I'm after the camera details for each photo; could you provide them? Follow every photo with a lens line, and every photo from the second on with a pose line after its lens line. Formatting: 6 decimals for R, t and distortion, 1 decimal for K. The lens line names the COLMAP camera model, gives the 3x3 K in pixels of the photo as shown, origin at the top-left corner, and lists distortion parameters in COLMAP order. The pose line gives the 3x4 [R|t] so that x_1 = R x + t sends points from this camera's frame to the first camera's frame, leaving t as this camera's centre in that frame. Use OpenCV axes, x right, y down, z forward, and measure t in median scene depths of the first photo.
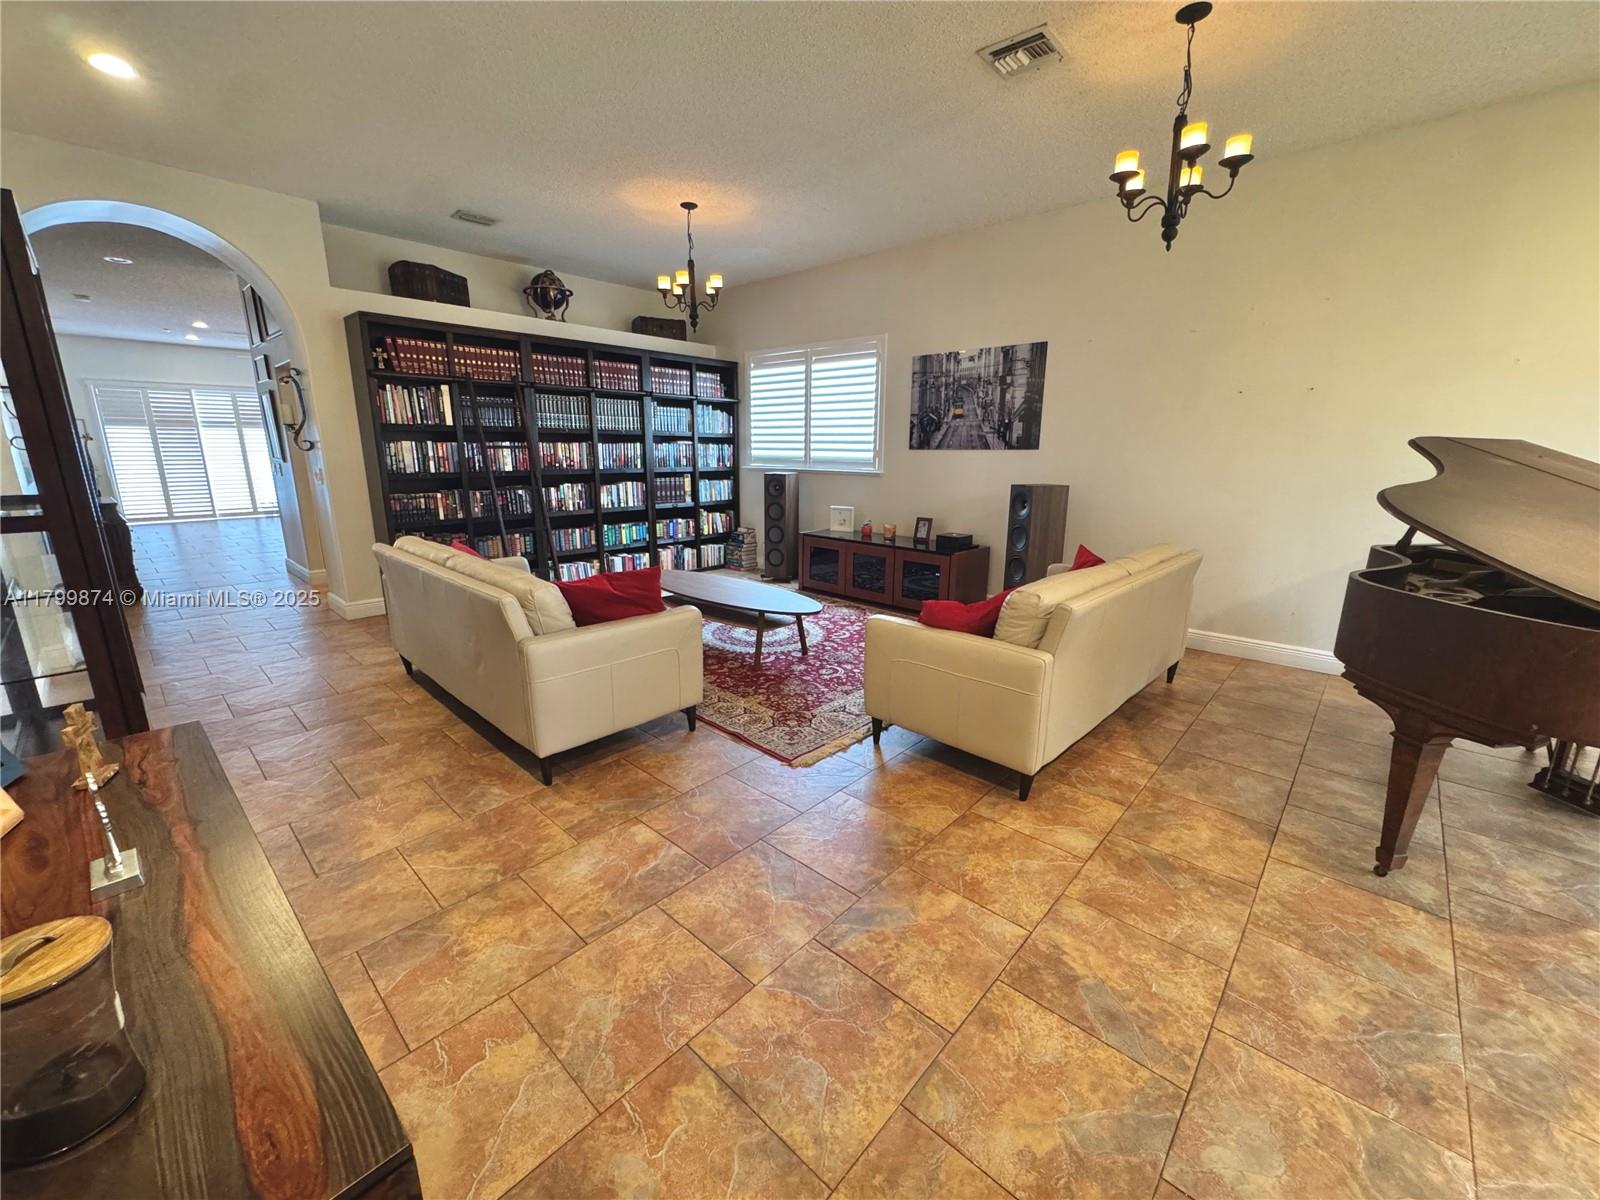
lens RADIAL K [[640.4, 0, 797.7], [0, 640.4, 599.1], [0, 0, 1]] dist [-0.002463, -0.000071]
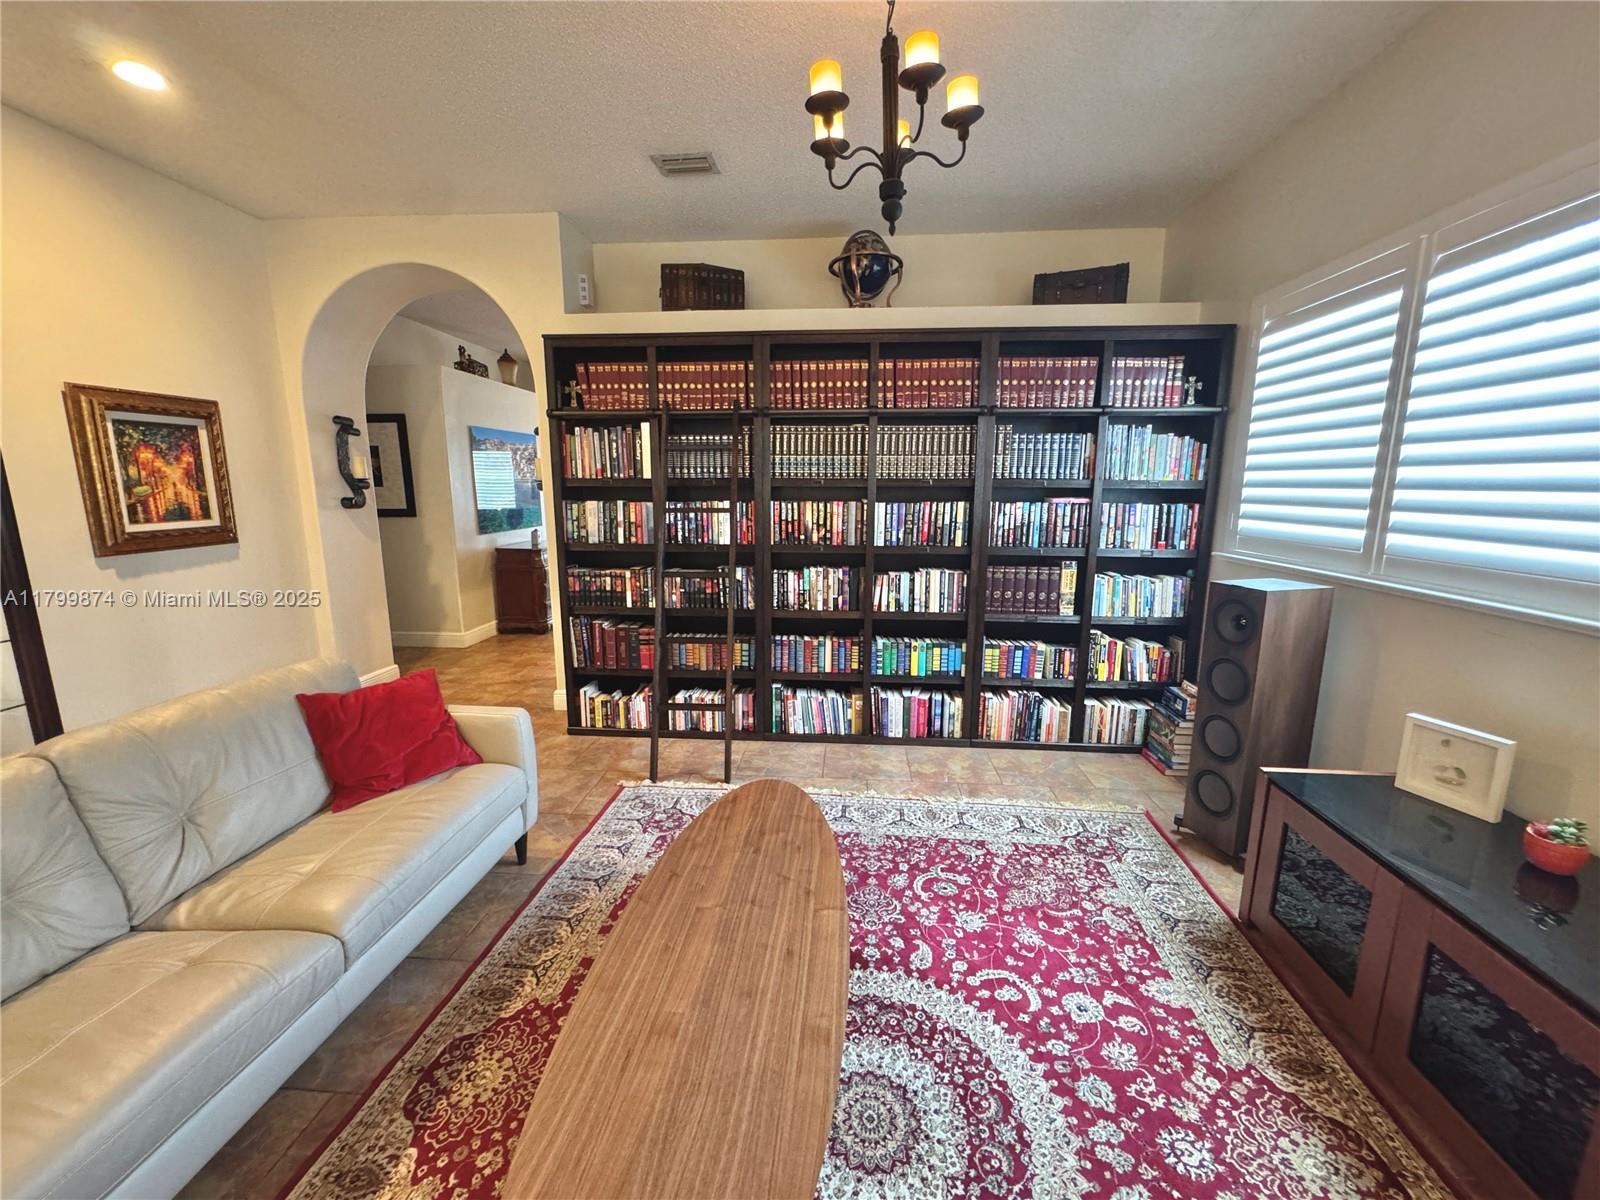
lens RADIAL K [[640.4, 0, 797.0], [0, 640.4, 599.5], [0, 0, 1]] dist [-0.002463, -0.000071]
pose [[0.618549, 0.133333, -0.774351, 0.114627], [-0.179195, 0.983465, 0.026199, -0.174347], [0.765040, 0.122555, 0.632214, 0.644261]]
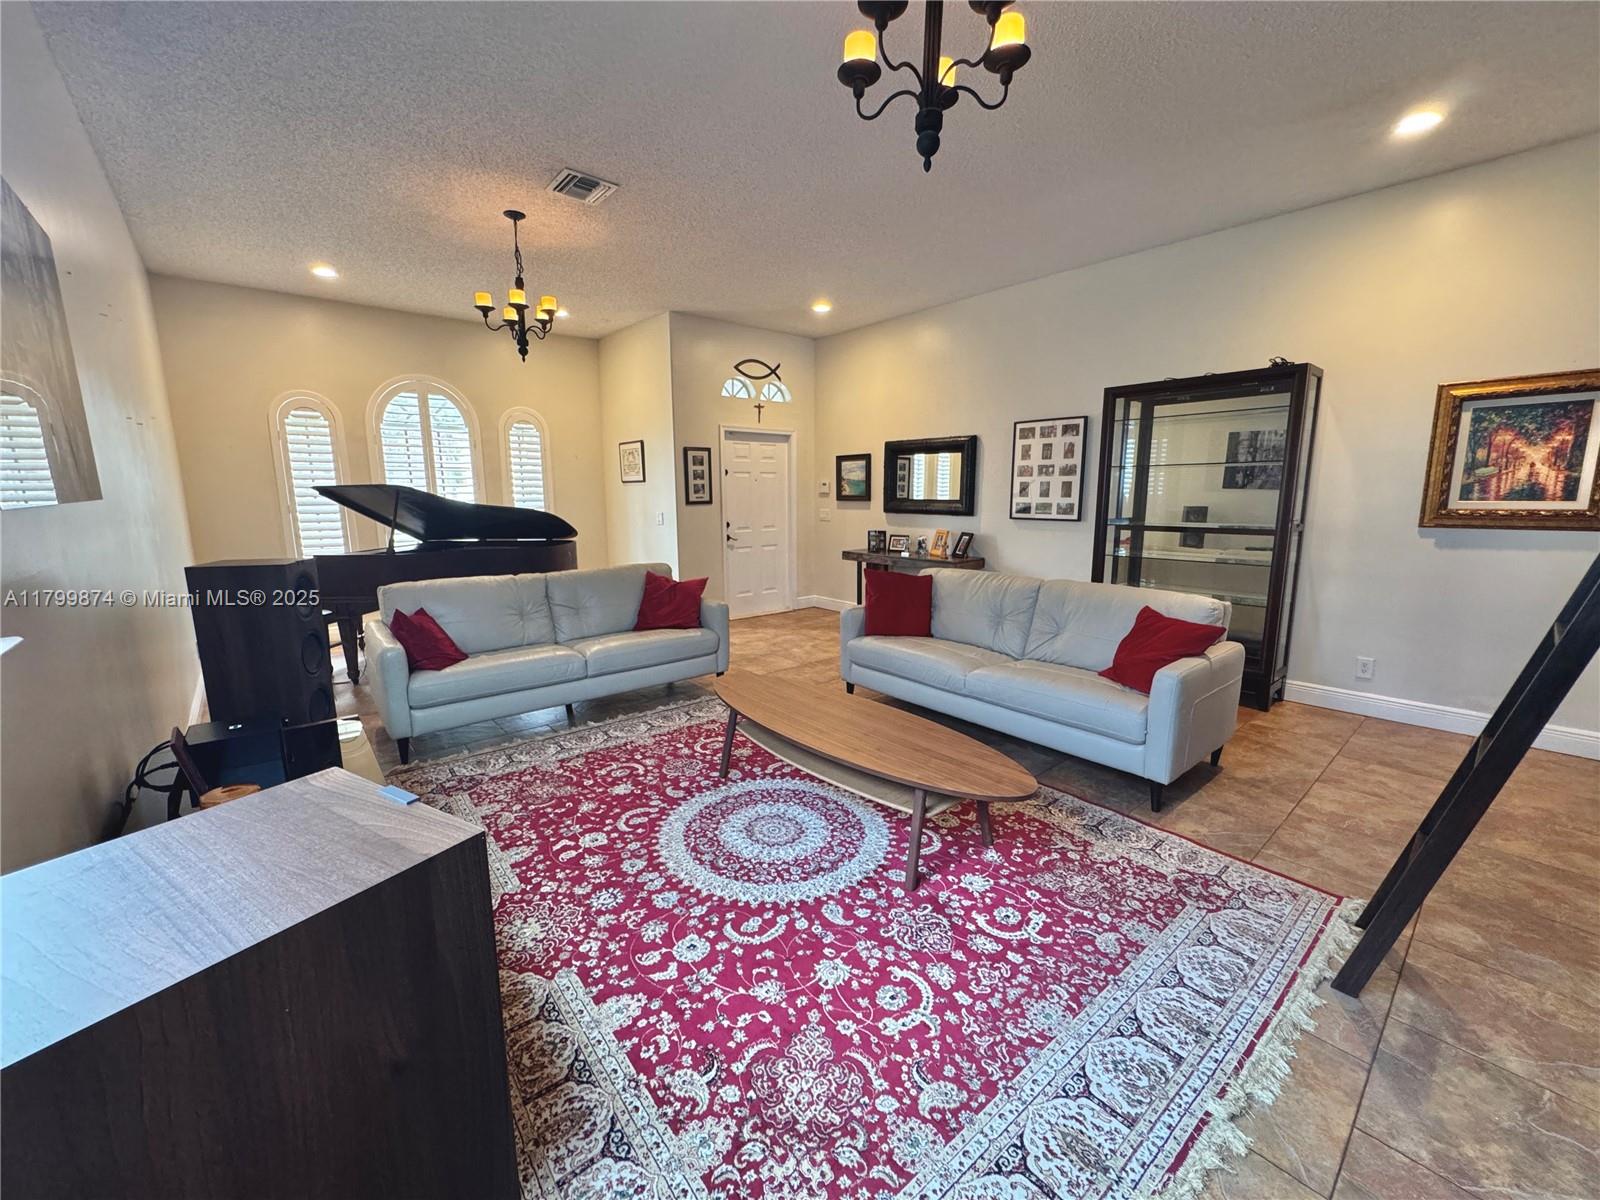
lens RADIAL K [[640.4, 0, 800.6], [0, 640.4, 598.2], [0, 0, 1]] dist [-0.002463, -0.000071]
pose [[-0.993906, -0.020074, 0.108390, -0.116631], [0.024200, 0.919558, 0.392208, -0.296566], [-0.107544, 0.392441, -0.913469, 1.233705]]
